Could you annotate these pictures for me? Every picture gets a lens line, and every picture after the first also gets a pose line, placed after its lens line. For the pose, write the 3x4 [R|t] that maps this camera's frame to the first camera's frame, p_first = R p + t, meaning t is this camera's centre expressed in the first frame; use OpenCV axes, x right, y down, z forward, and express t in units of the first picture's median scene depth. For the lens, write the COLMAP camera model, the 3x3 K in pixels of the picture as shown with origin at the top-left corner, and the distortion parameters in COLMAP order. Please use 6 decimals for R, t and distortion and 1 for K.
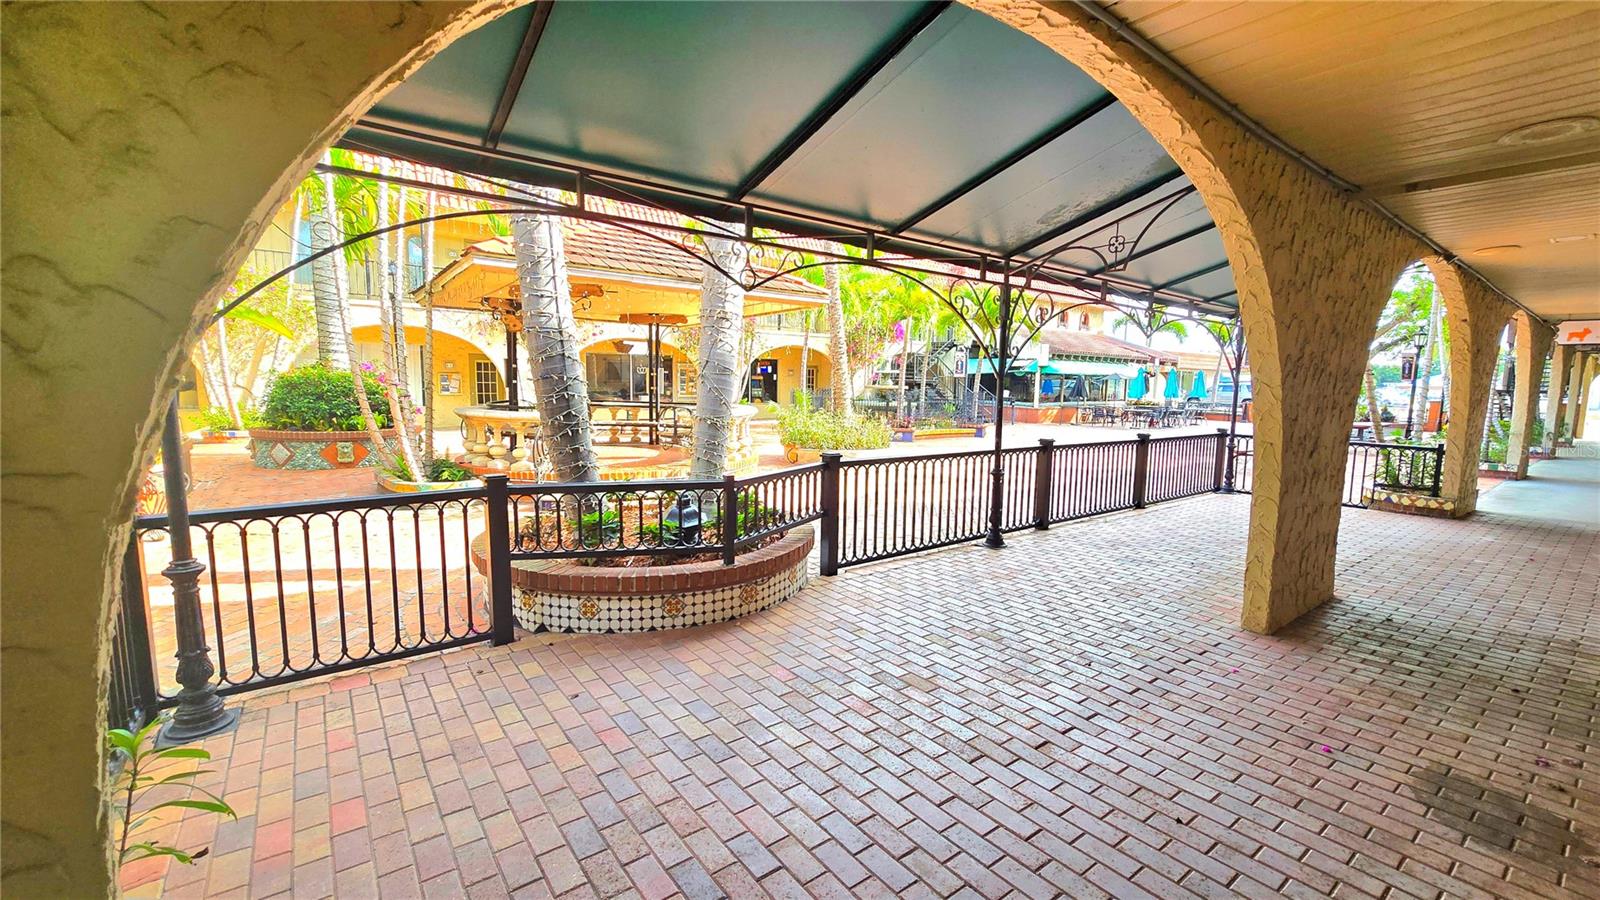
lens RADIAL K [[655.3, 0, 818.4], [0, 655.3, 455.3], [0, 0, 1]] dist [-0.001587, 0.002446]
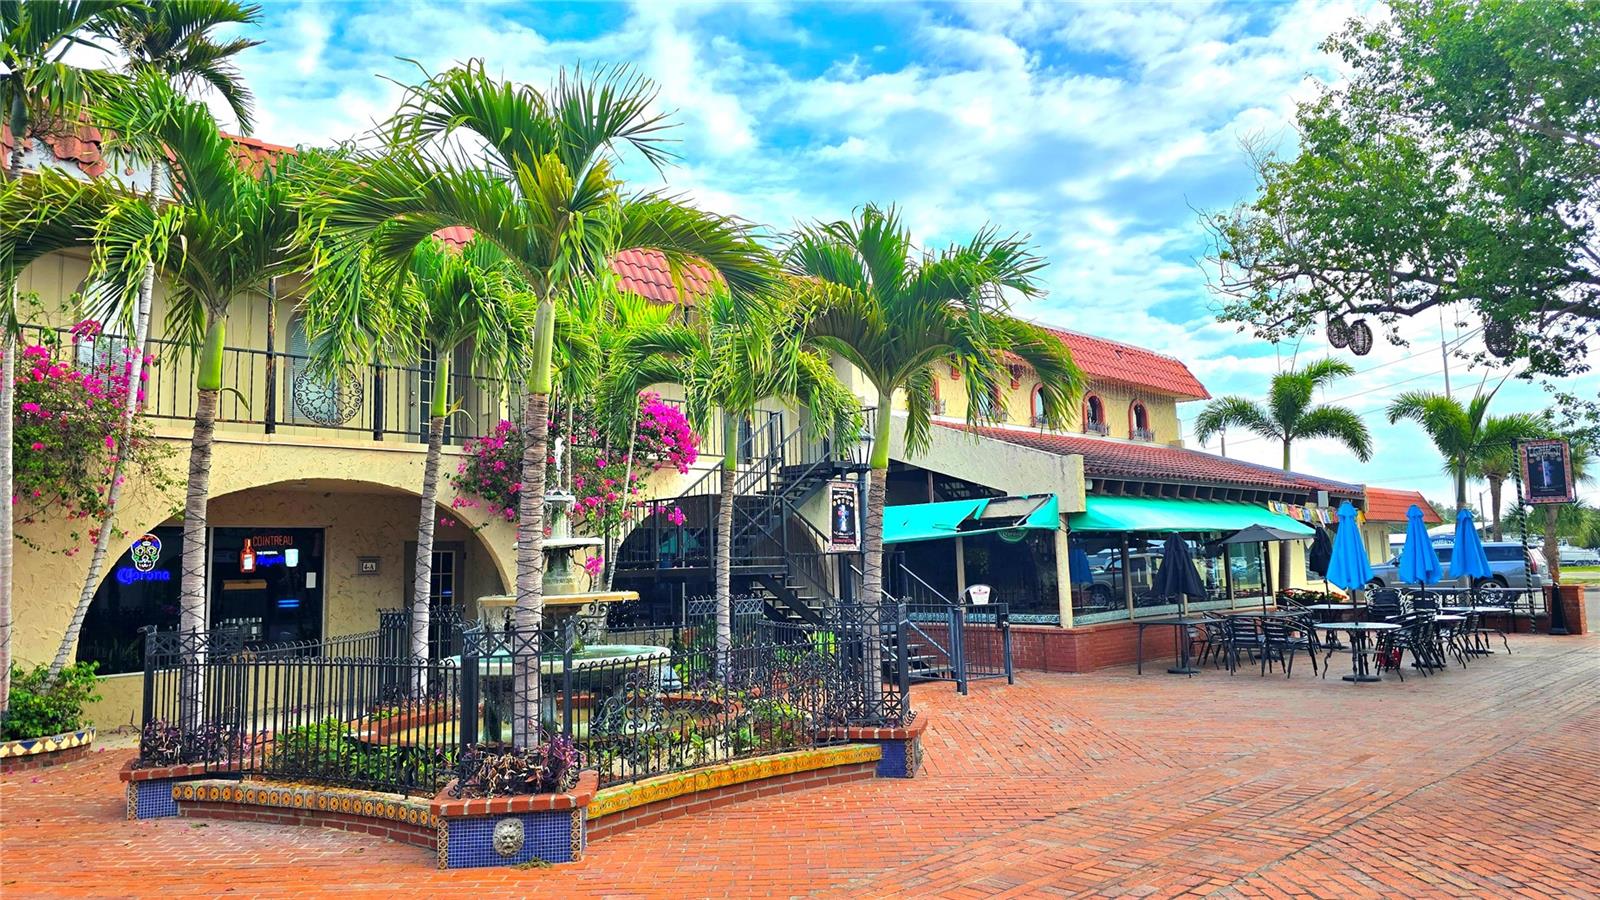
lens RADIAL K [[1057.1, 0, 800.0], [0, 1057.1, 450.0], [0, 0, 1]] dist [0.066916, 0.000047]
pose [[0.993039, -0.036427, 0.112010, 0.919392], [0.061084, 0.972368, -0.225319, -0.334390], [-0.100707, 0.230593, 0.967825, 3.165842]]
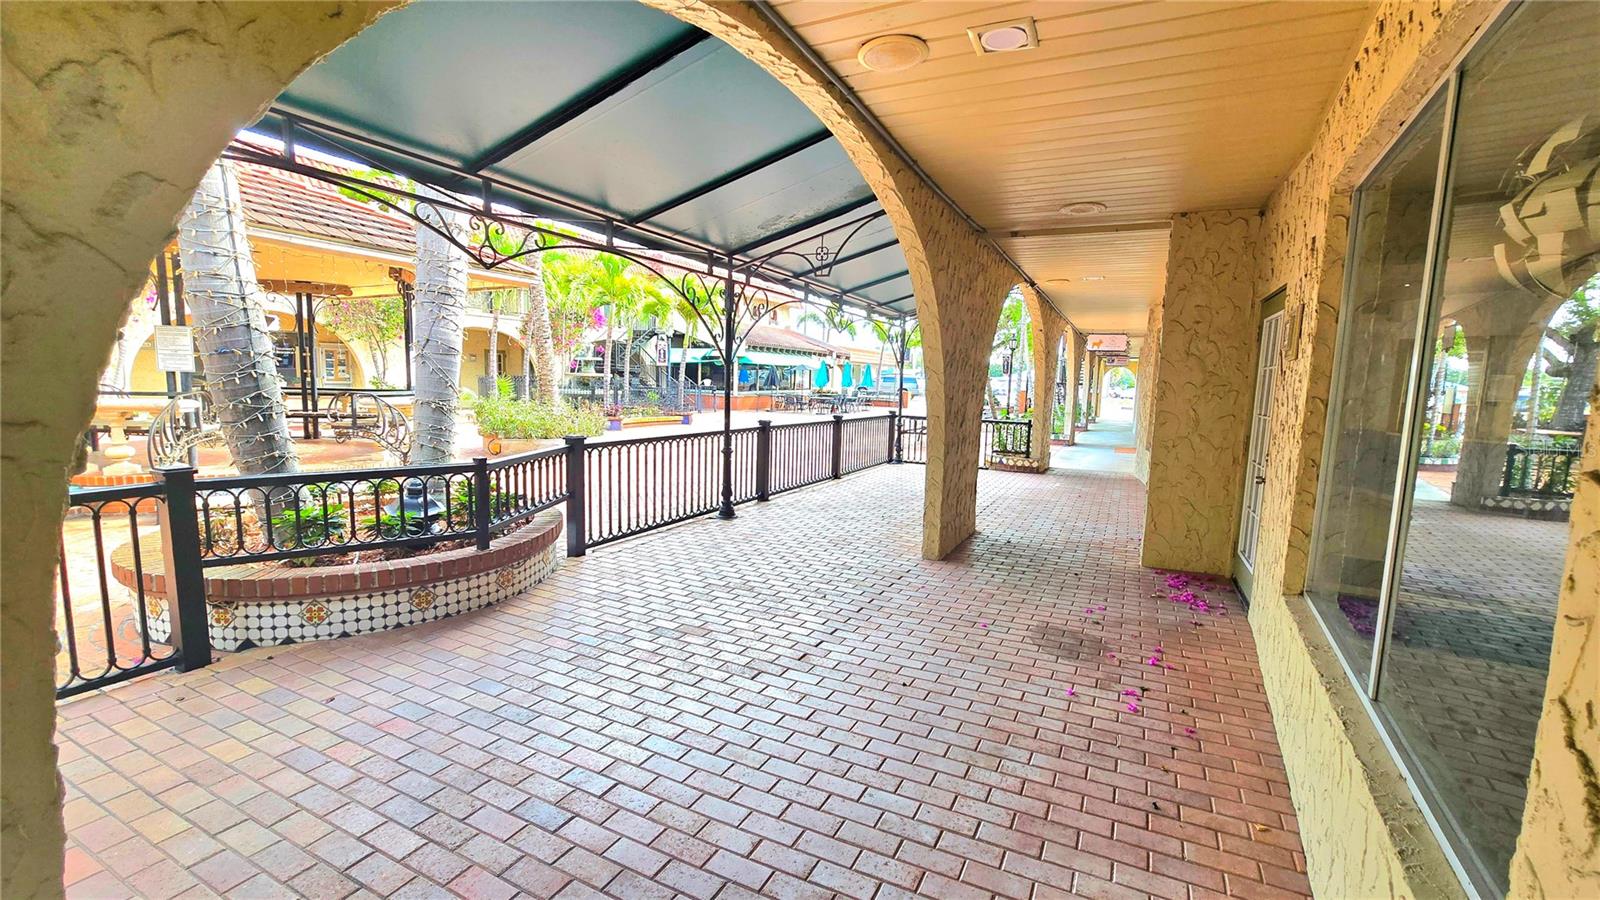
lens RADIAL K [[653.8, 0, 811.6], [0, 653.8, 456.0], [0, 0, 1]] dist [-0.003703, 0.002460]
pose [[0.902622, -0.040221, 0.428550, -0.101831], [0.032908, 0.999159, 0.024465, 0.018997], [-0.429173, -0.007980, 0.903187, -0.080214]]
